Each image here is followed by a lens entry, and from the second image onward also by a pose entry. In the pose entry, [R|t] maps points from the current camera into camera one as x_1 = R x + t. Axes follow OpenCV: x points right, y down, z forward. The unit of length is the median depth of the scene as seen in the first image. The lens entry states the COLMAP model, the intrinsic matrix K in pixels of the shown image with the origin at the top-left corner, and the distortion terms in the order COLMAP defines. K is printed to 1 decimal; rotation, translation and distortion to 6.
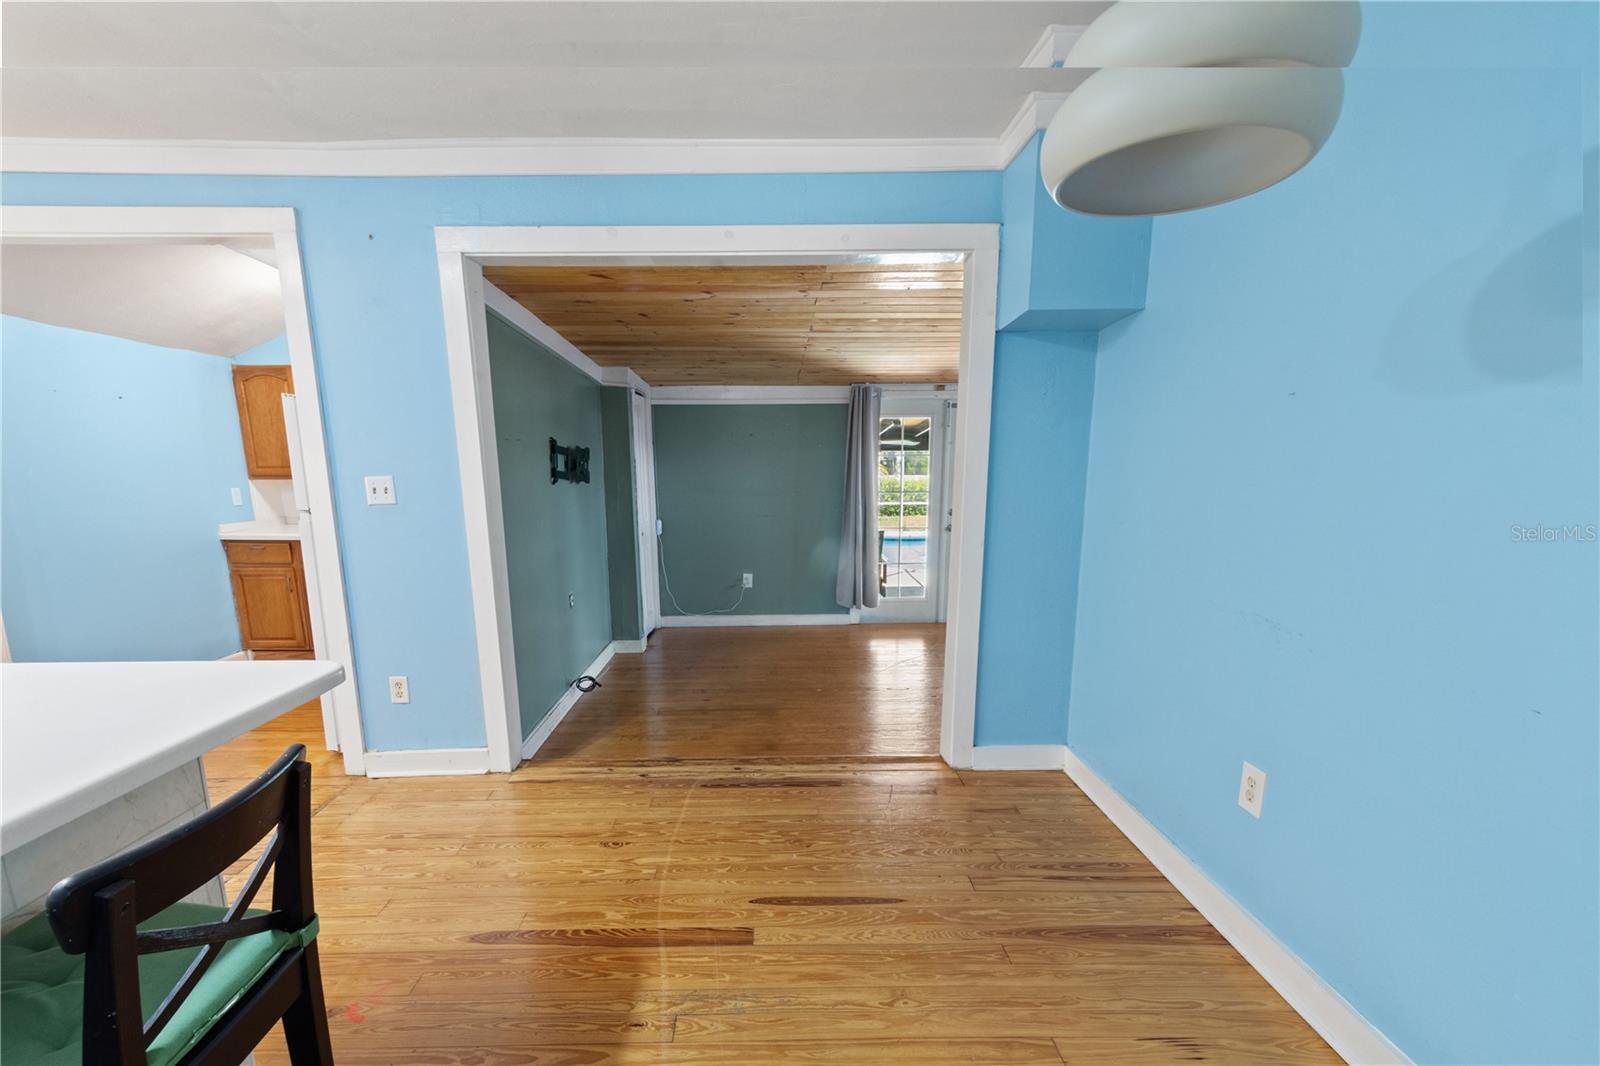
lens RADIAL K [[707.2, 0, 775.7], [0, 707.2, 614.5], [0, 0, 1]] dist [0.001289, -0.000828]
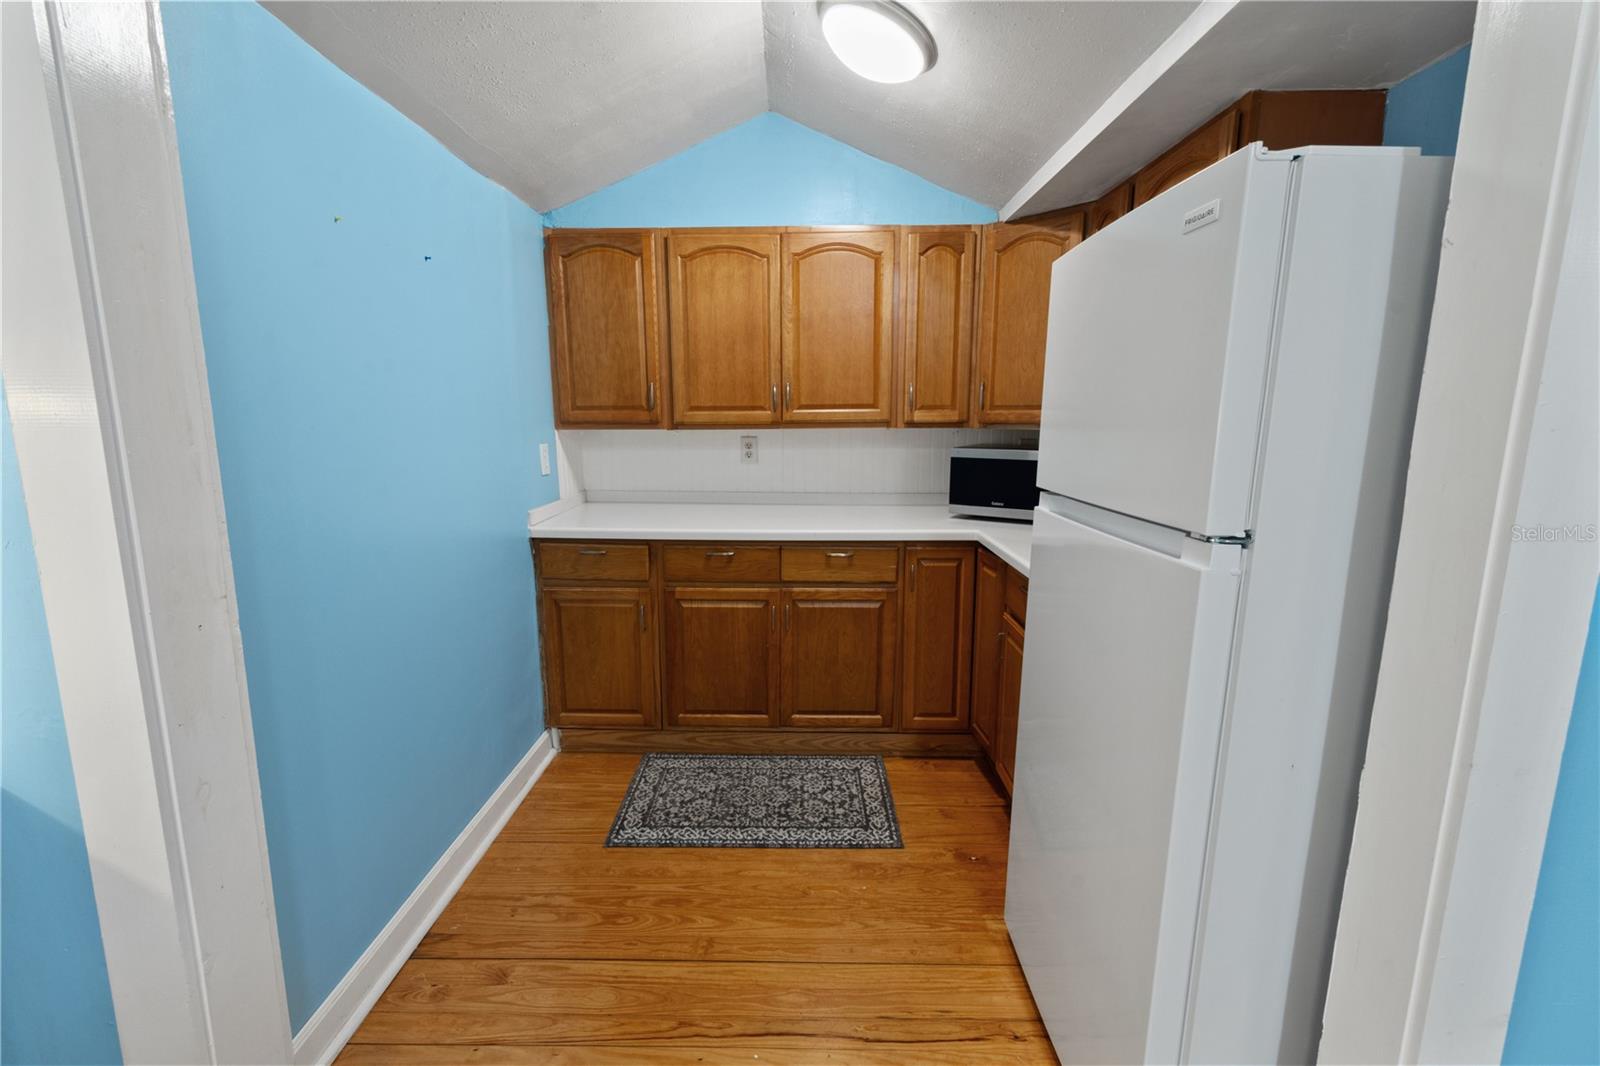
lens RADIAL K [[707.2, 0, 799.1], [0, 707.2, 546.2], [0, 0, 1]] dist [0.001289, -0.000828]
pose [[0.999685, 0.008289, -0.023676, -0.837687], [-0.008792, 0.999736, -0.021241, -0.133411], [0.023494, 0.021443, 0.999494, 0.677601]]
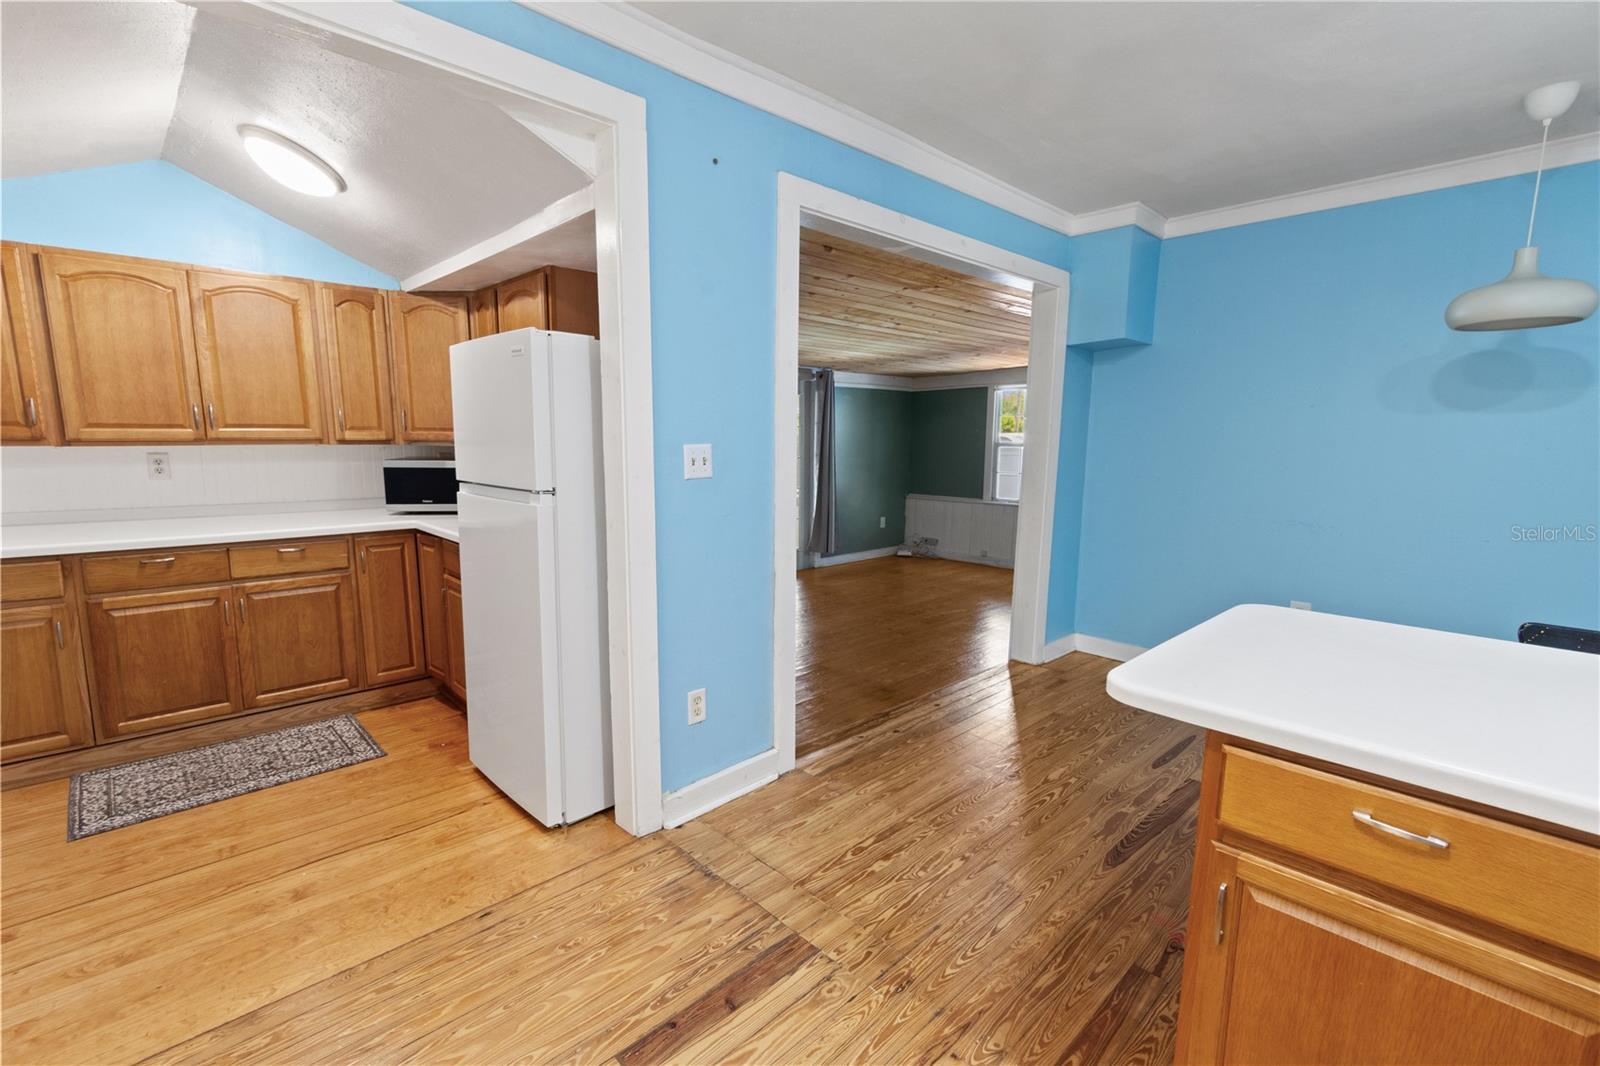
lens RADIAL K [[707.2, 0, 793.8], [0, 707.2, 547.8], [0, 0, 1]] dist [0.001289, -0.000828]
pose [[0.735683, -0.093817, 0.670797, -0.955781], [0.124109, 0.992265, 0.002664, -0.060377], [-0.665858, 0.081292, 0.741636, 0.305636]]
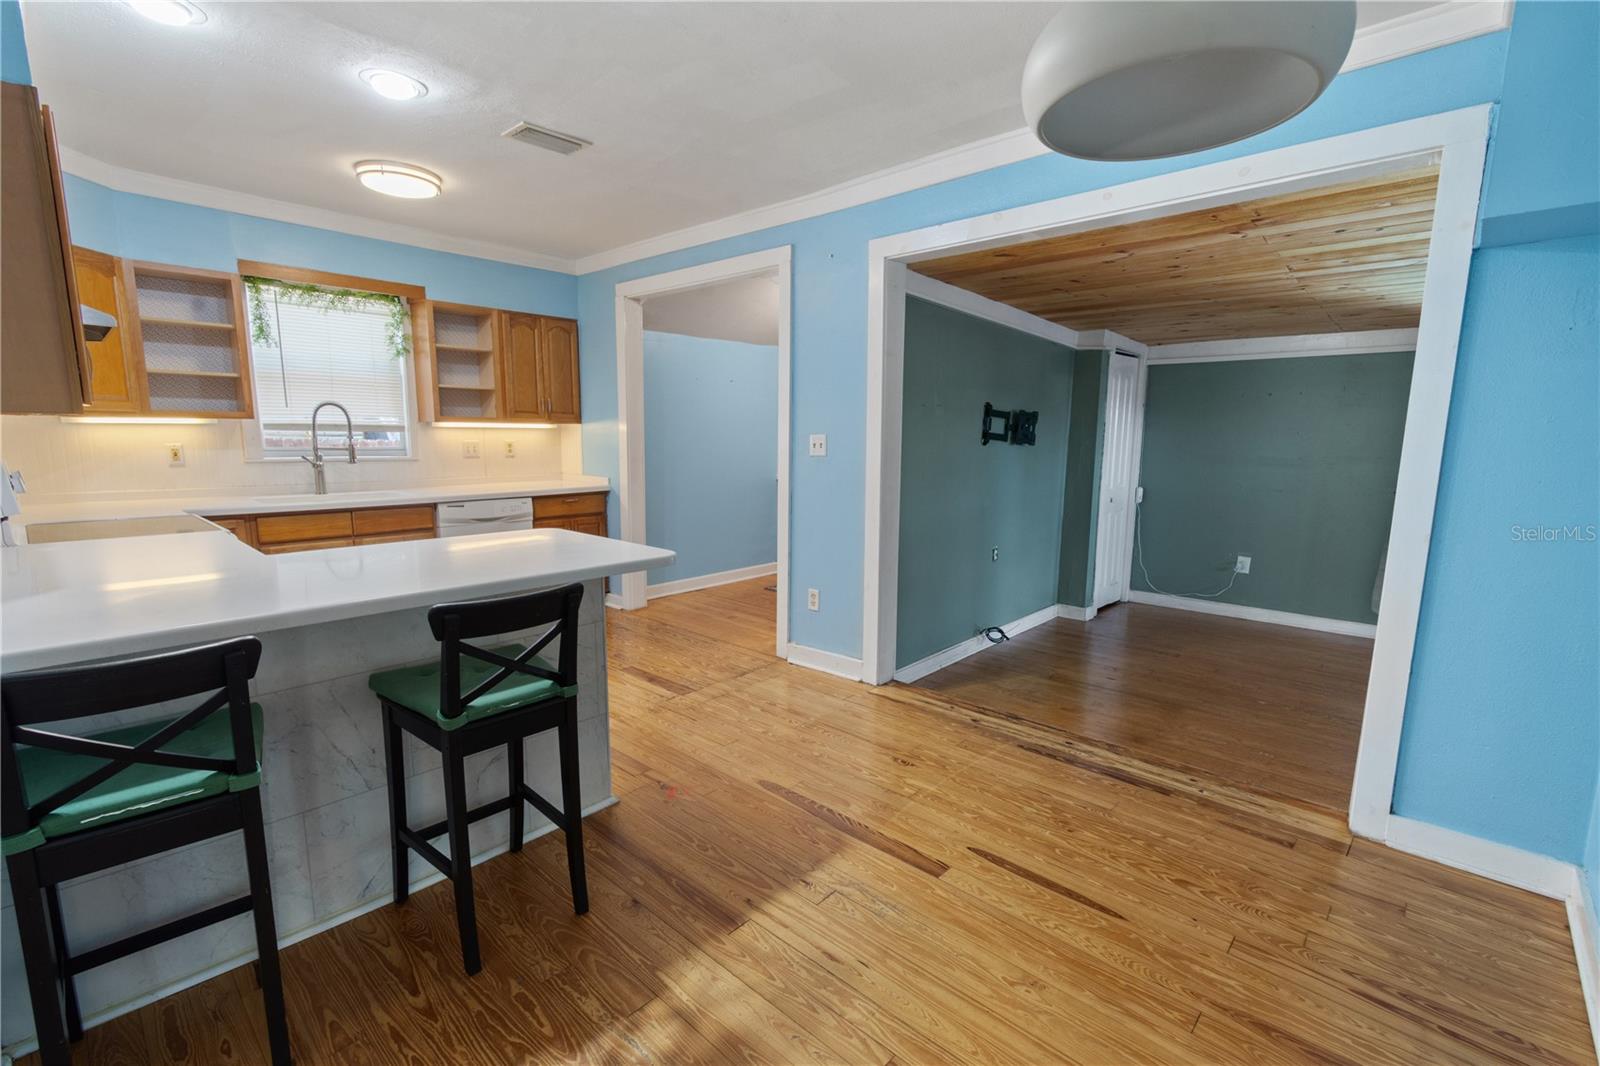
lens RADIAL K [[707.2, 0, 788.5], [0, 707.2, 548.1], [0, 0, 1]] dist [0.001289, -0.000828]
pose [[0.719694, 0.123615, -0.683199, 0.296446], [-0.150762, 0.988367, 0.020015, -0.005119], [0.677726, 0.088596, 0.729958, 0.020727]]
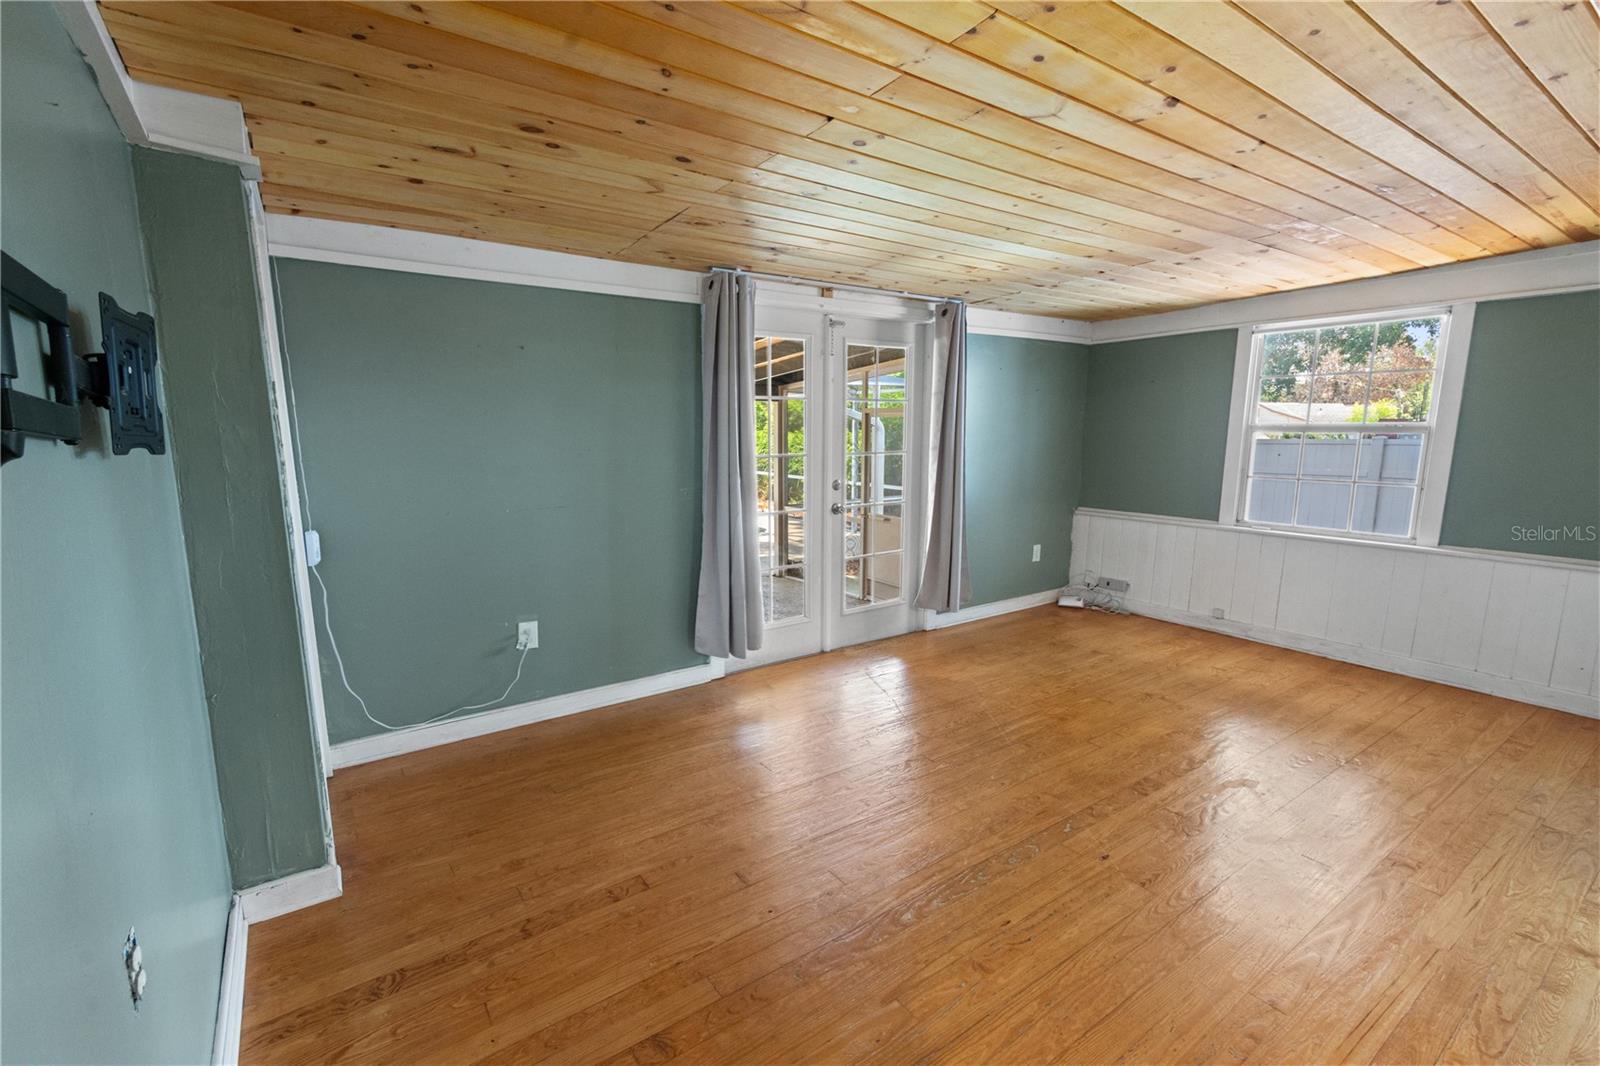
lens RADIAL K [[707.2, 0, 787.5], [0, 707.2, 543.3], [0, 0, 1]] dist [0.001289, -0.000828]
pose [[0.836274, -0.084763, 0.541720, -0.313376], [0.105350, 0.994410, -0.007037, -0.185019], [-0.538095, 0.062955, 0.840530, 0.961486]]
